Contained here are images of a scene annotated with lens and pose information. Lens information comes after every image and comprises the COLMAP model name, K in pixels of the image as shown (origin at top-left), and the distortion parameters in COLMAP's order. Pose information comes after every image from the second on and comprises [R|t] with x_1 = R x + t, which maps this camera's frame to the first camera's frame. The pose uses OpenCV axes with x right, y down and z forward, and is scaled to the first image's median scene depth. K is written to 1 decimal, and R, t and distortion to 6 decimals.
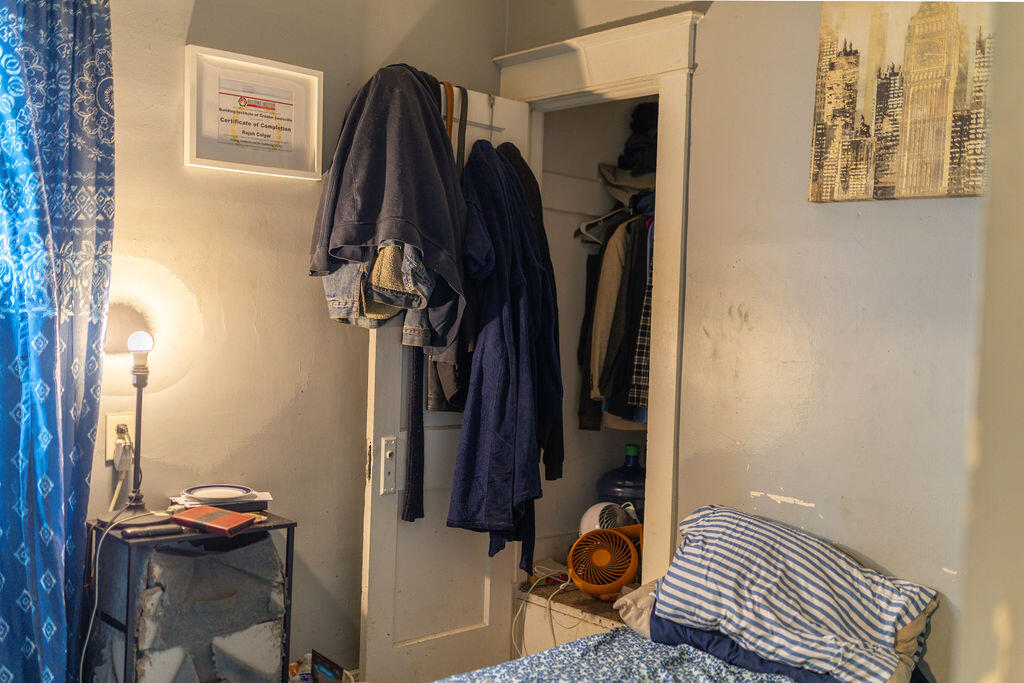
lens RADIAL K [[978.6, 0, 507.3], [0, 978.6, 339.6], [0, 0, 1]] dist [-0.004711, 0.007588]
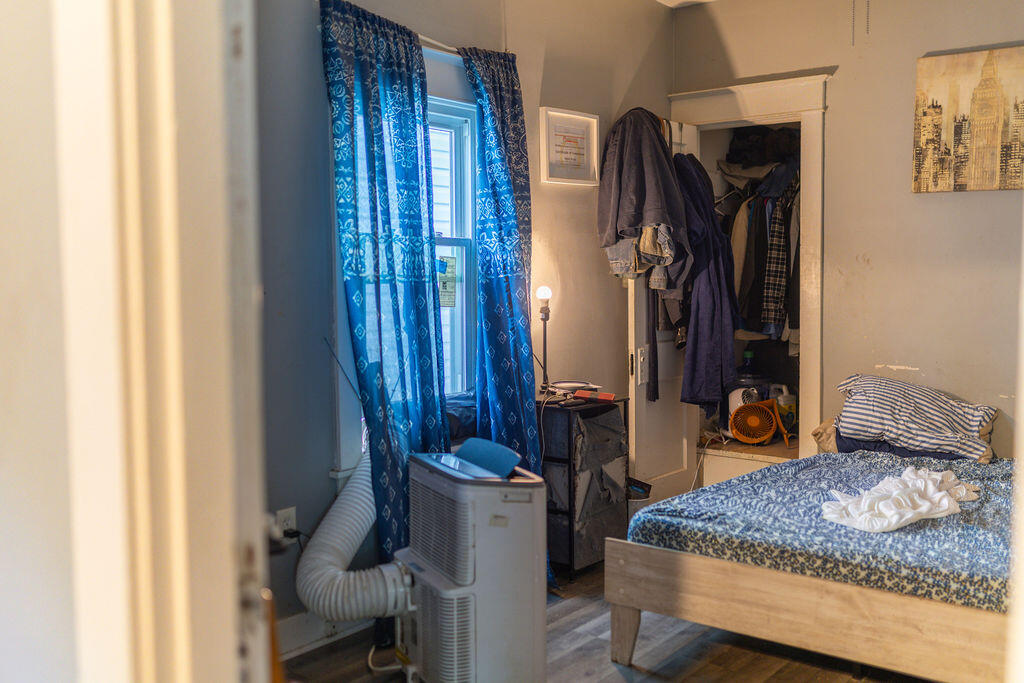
lens RADIAL K [[962.6, 0, 513.3], [0, 962.6, 334.4], [0, 0, 1]] dist [-0.006578, 0.011955]
pose [[0.989138, -0.054869, 0.136364, -0.632806], [0.048294, 0.997526, 0.051075, -0.012922], [-0.138829, -0.043935, 0.989341, -0.588784]]
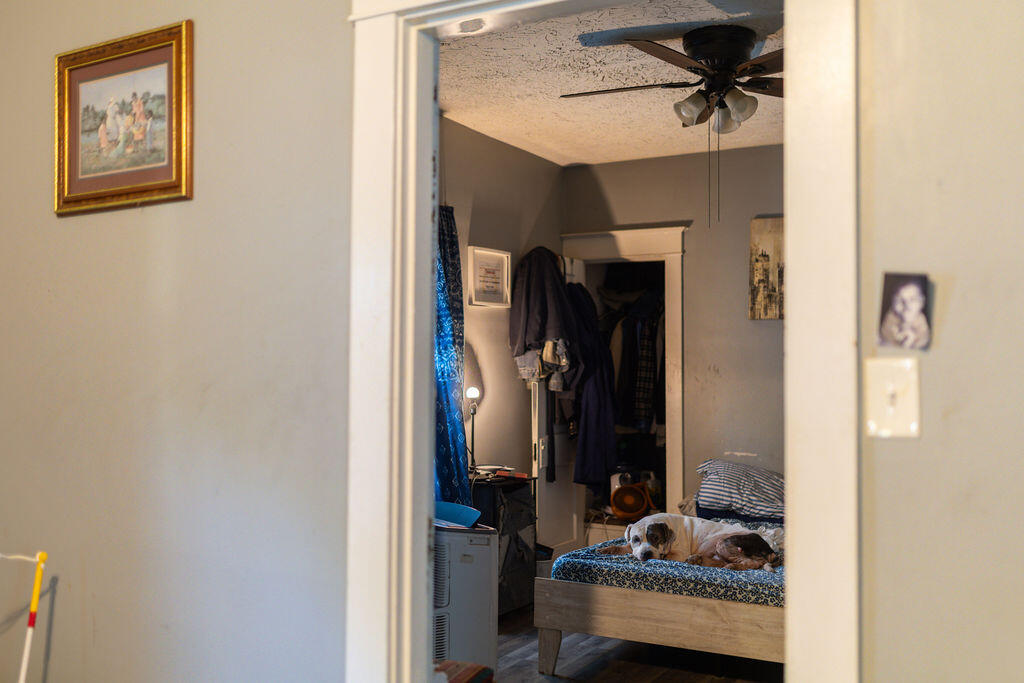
lens RADIAL K [[965.5, 0, 510.0], [0, 965.5, 341.4], [0, 0, 1]] dist [-0.004397, 0.004305]
pose [[0.957923, -0.023159, 0.286088, -0.859826], [0.036349, 0.998503, -0.040881, -0.019644], [-0.284713, 0.049560, 0.957331, -0.971749]]
